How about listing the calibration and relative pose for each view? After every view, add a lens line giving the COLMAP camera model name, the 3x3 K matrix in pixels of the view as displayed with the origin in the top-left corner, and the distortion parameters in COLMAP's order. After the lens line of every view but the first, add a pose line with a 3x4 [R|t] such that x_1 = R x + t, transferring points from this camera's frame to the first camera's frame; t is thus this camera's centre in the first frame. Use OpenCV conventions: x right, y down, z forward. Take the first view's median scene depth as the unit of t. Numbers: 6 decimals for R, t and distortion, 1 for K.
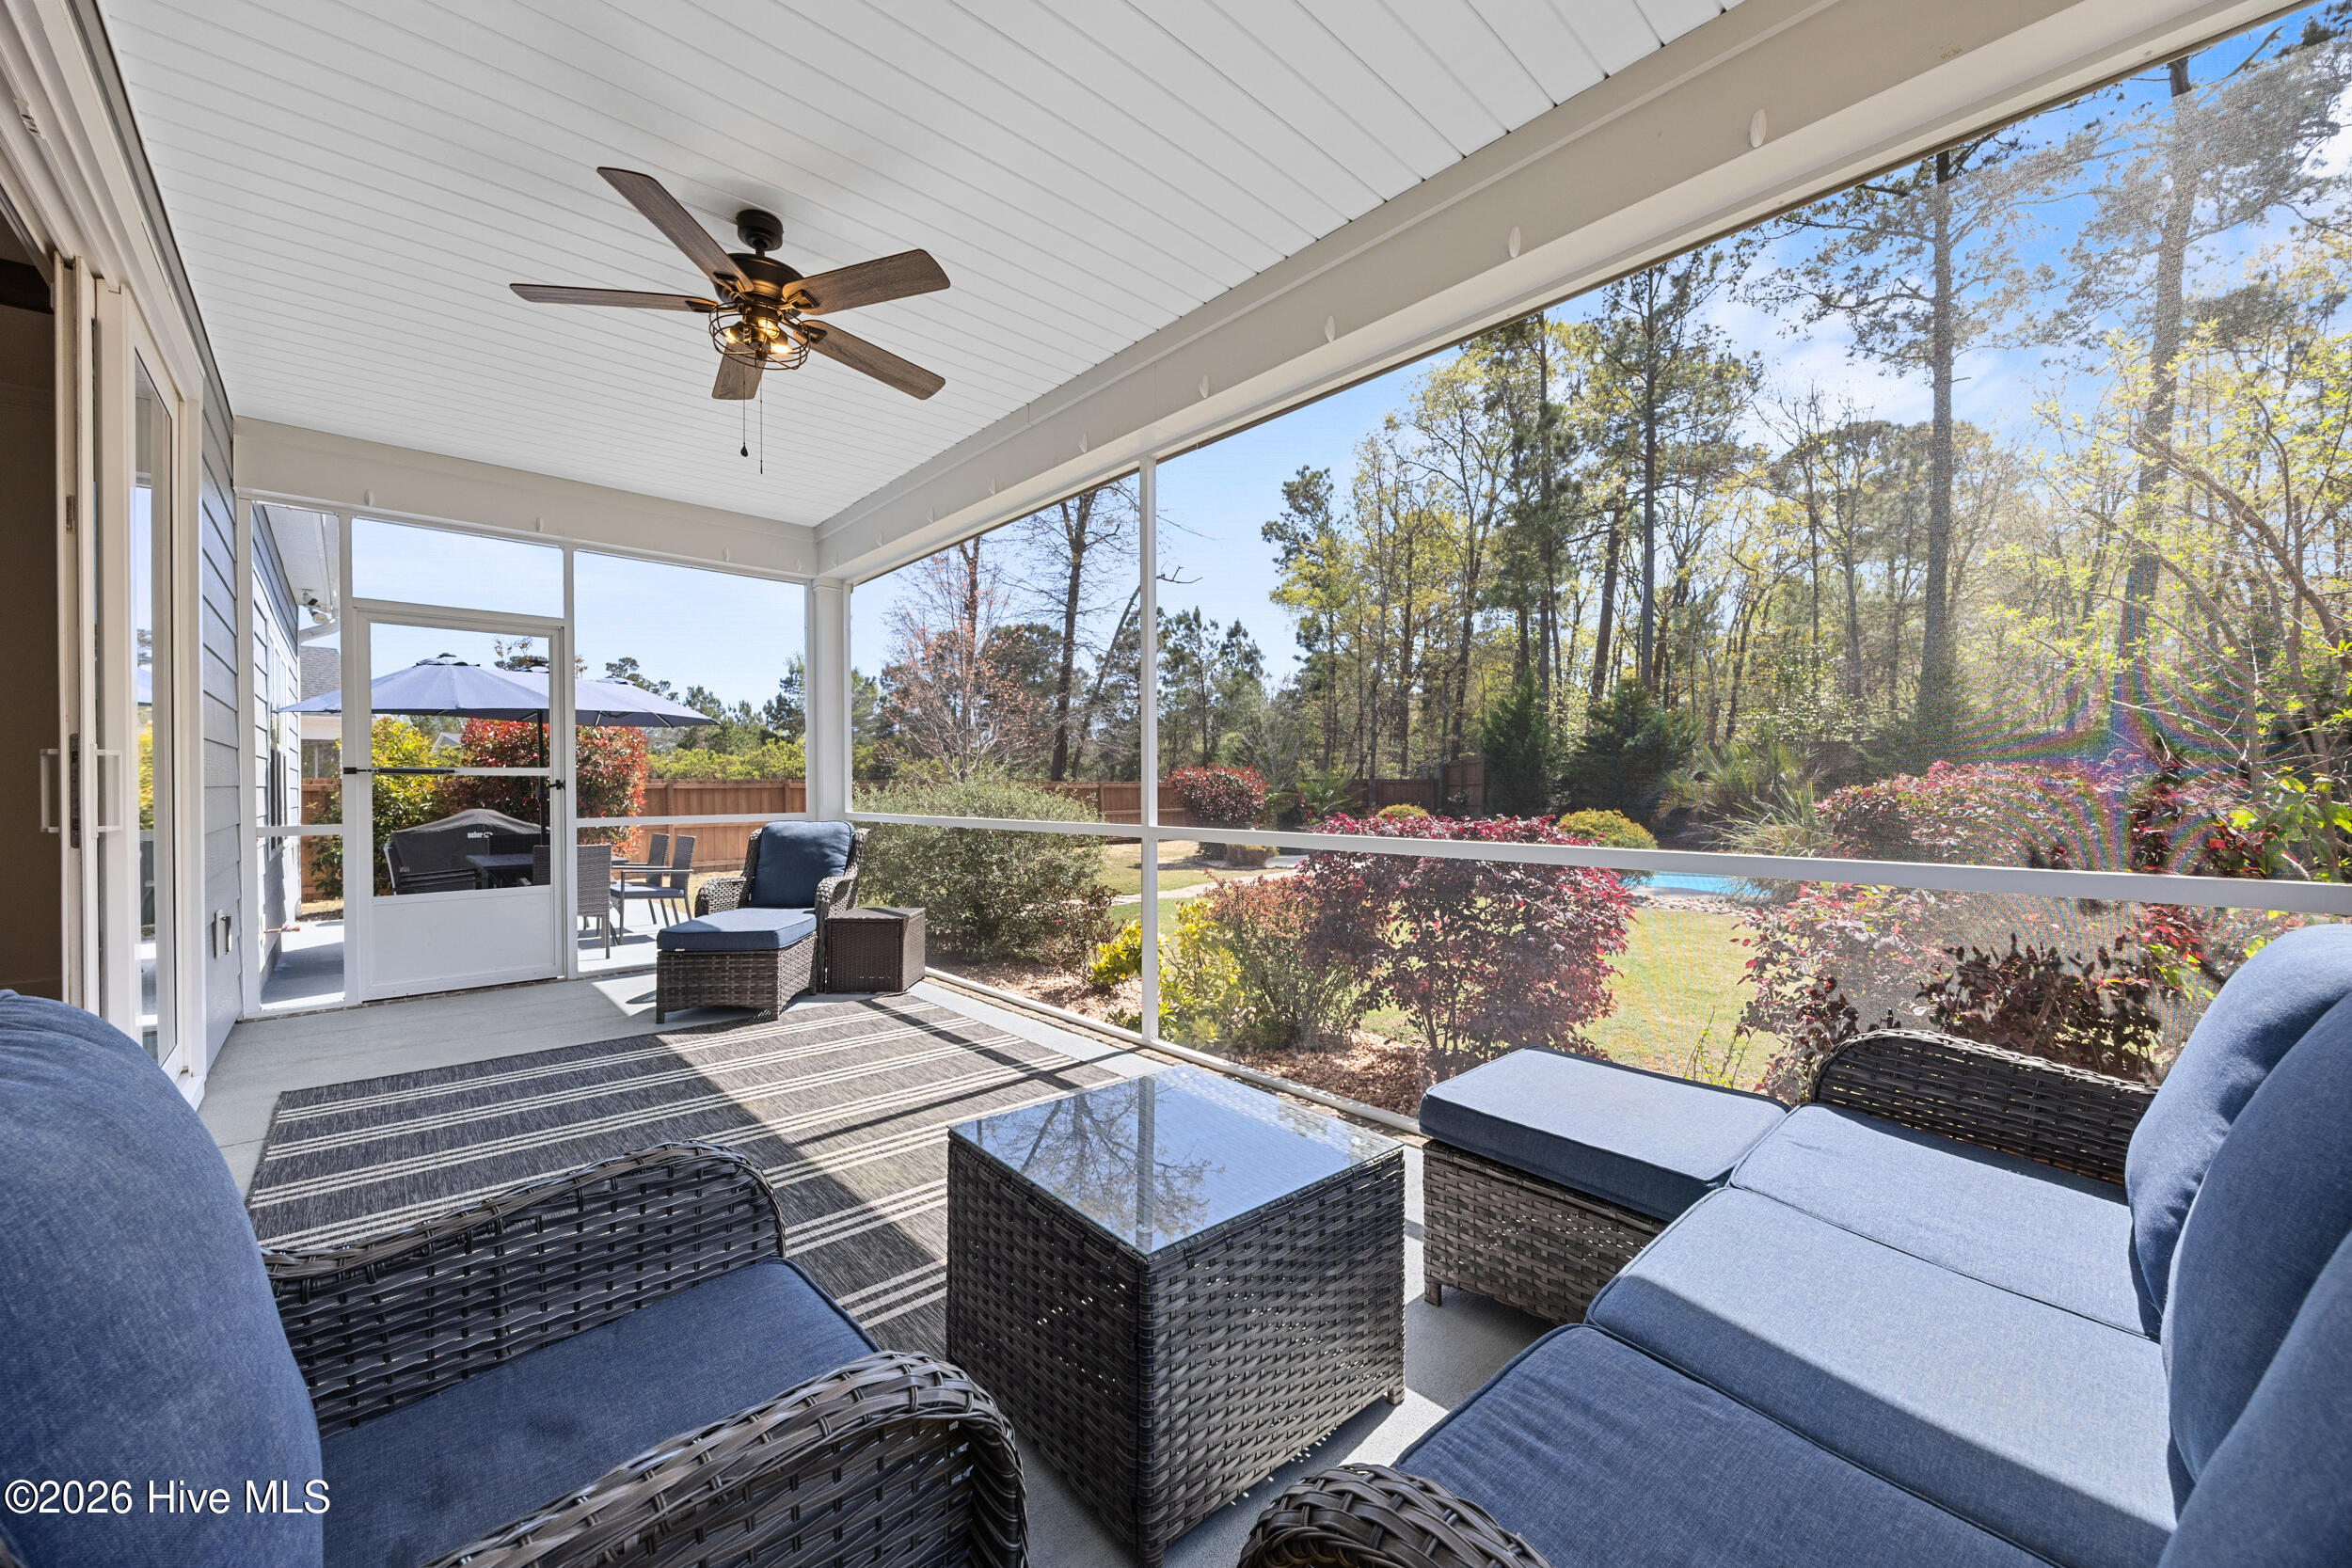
lens RADIAL K [[888.6, 0, 1168.3], [0, 888.6, 797.5], [0, 0, 1]] dist [0.000980, 0.000133]
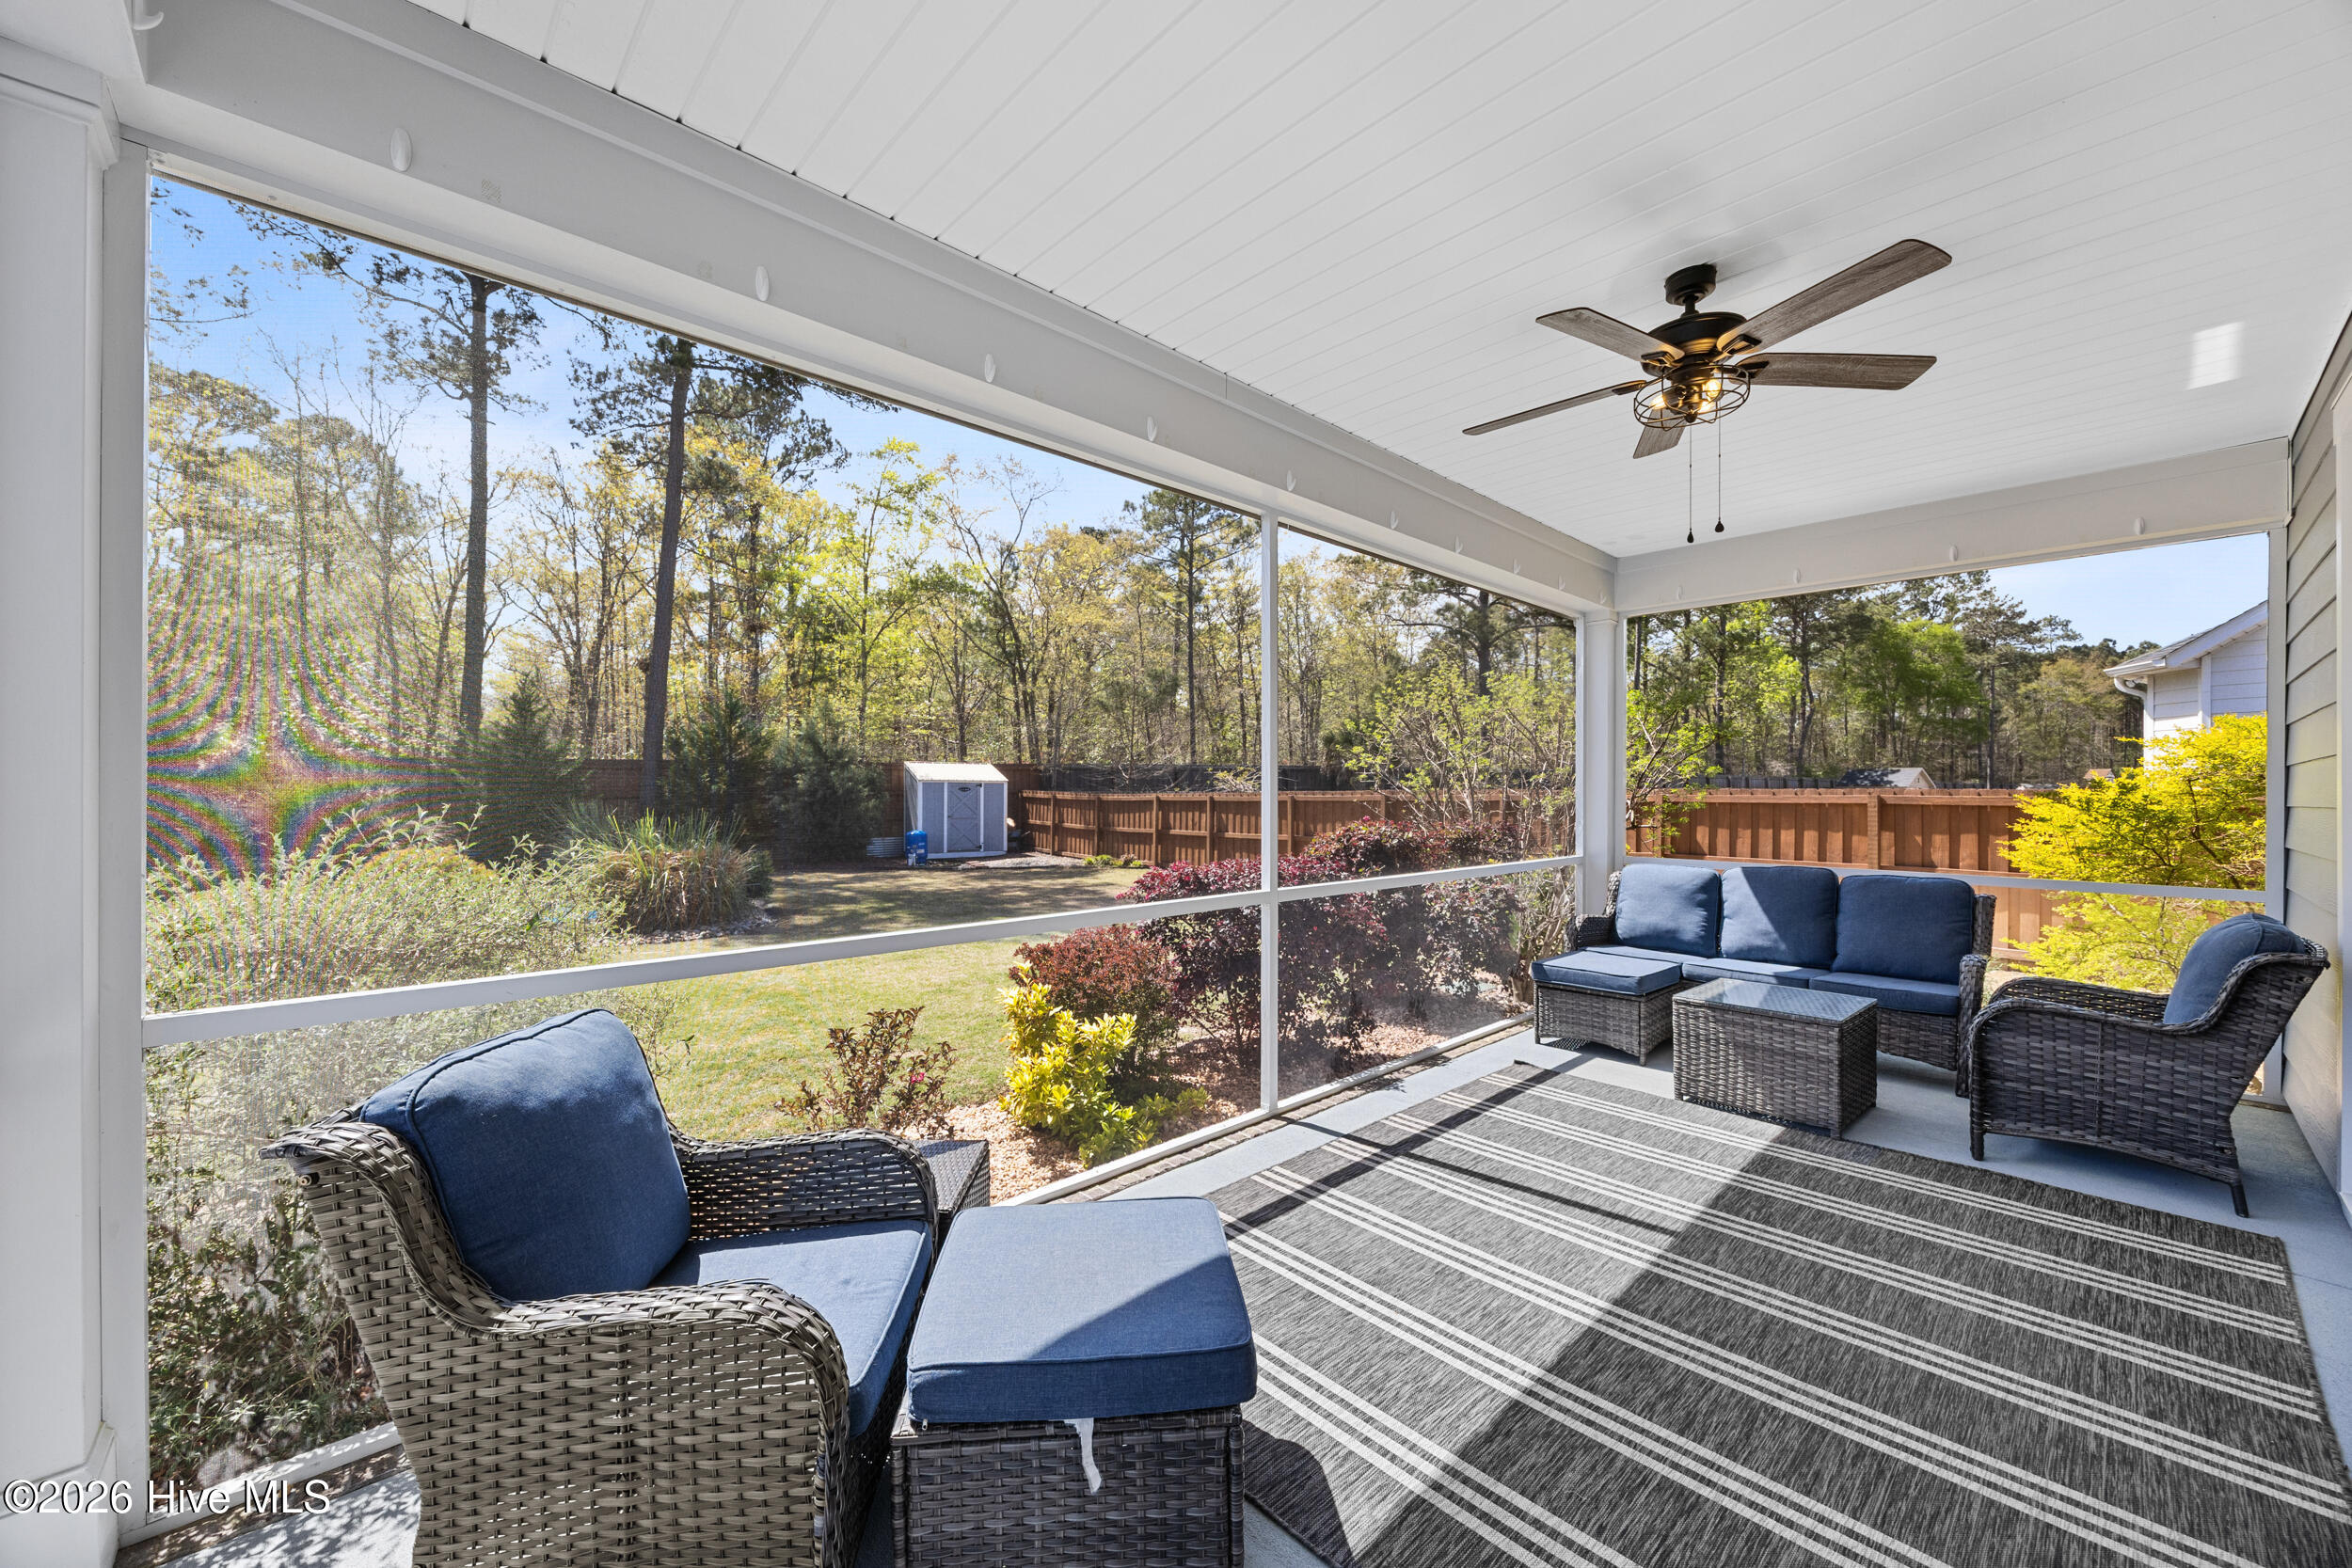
lens RADIAL K [[888.6, 0, 1168.3], [0, 888.6, 797.5], [0, 0, 1]] dist [0.000980, 0.000133]
pose [[-0.008776, 0.003001, 0.999957, -1.124151], [0.008679, 0.999958, -0.002925, -0.076573], [-0.999924, 0.008653, -0.008802, 1.257524]]
